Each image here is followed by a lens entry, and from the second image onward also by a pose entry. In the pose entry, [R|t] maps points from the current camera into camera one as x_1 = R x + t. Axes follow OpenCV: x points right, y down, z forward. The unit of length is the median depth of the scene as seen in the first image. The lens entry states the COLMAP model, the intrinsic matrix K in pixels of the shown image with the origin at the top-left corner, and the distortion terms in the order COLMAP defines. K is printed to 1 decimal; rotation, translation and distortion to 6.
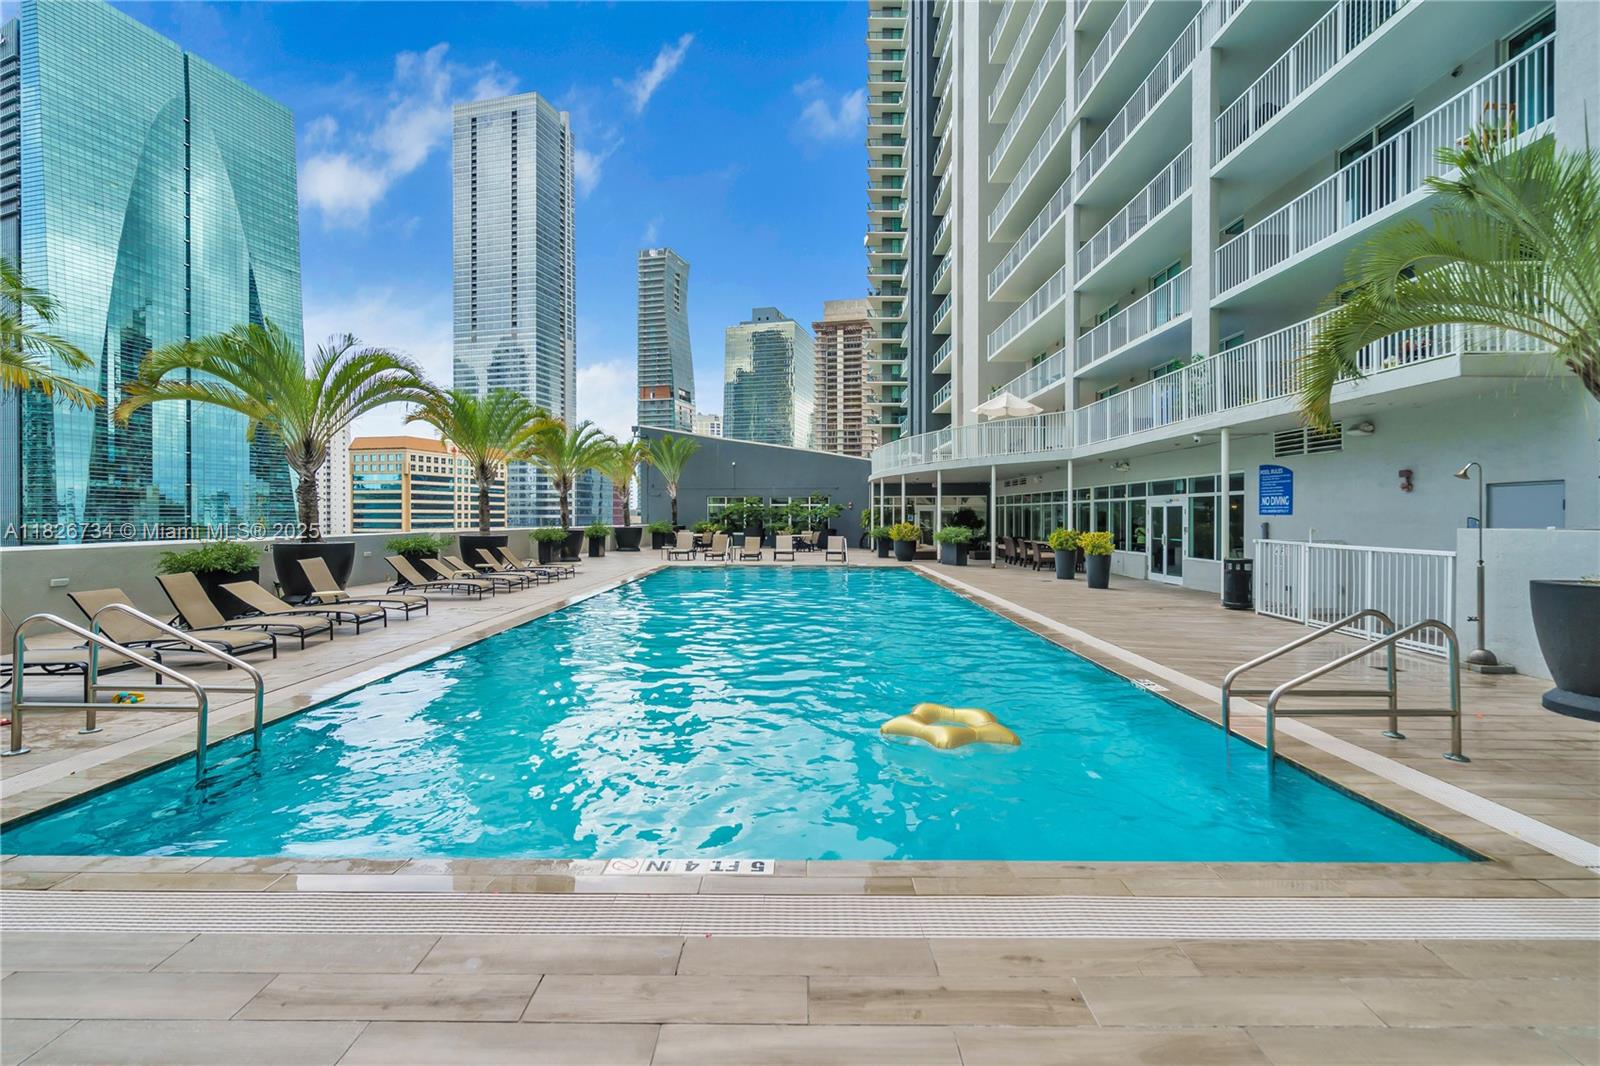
lens RADIAL K [[749.8, 0, 798.3], [0, 749.8, 524.2], [0, 0, 1]] dist [0.000996, 0.000139]
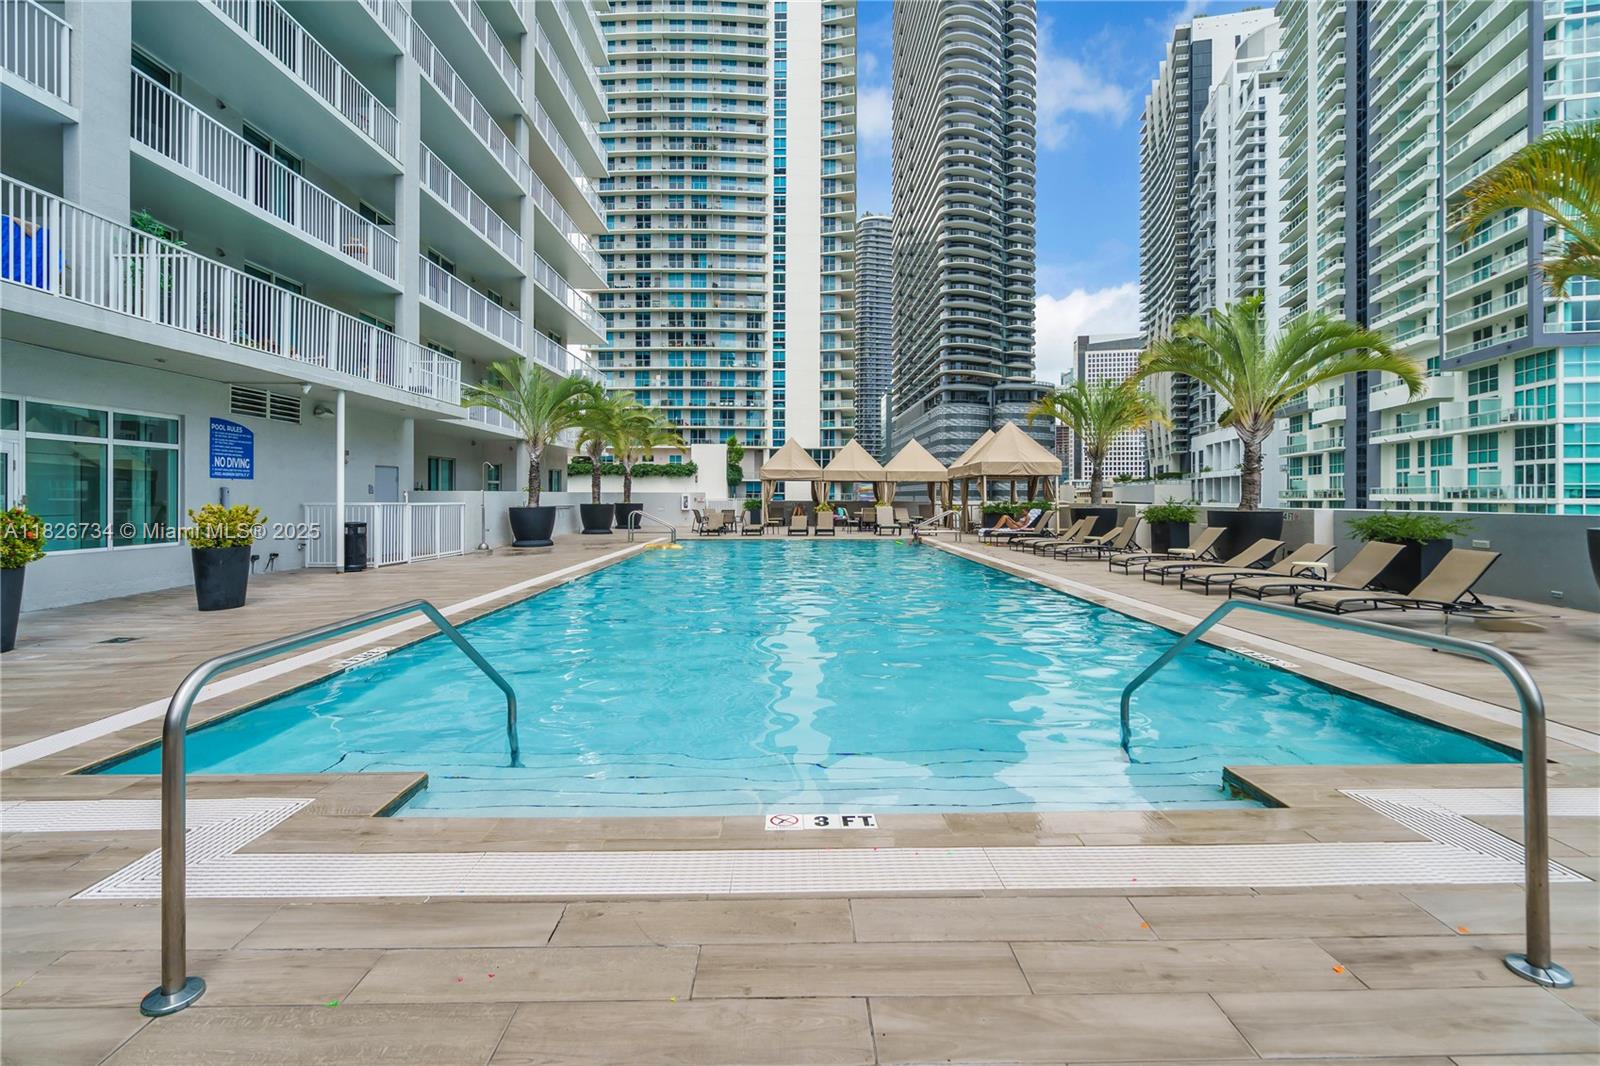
lens RADIAL K [[749.8, 0, 798.3], [0, 749.8, 524.2], [0, 0, 1]] dist [0.000996, 0.000139]
pose [[-0.999888, 0.003209, -0.014640, -0.006338], [0.002578, 0.999074, 0.042937, 0.004444], [0.014764, 0.042895, -0.998970, 1.934732]]
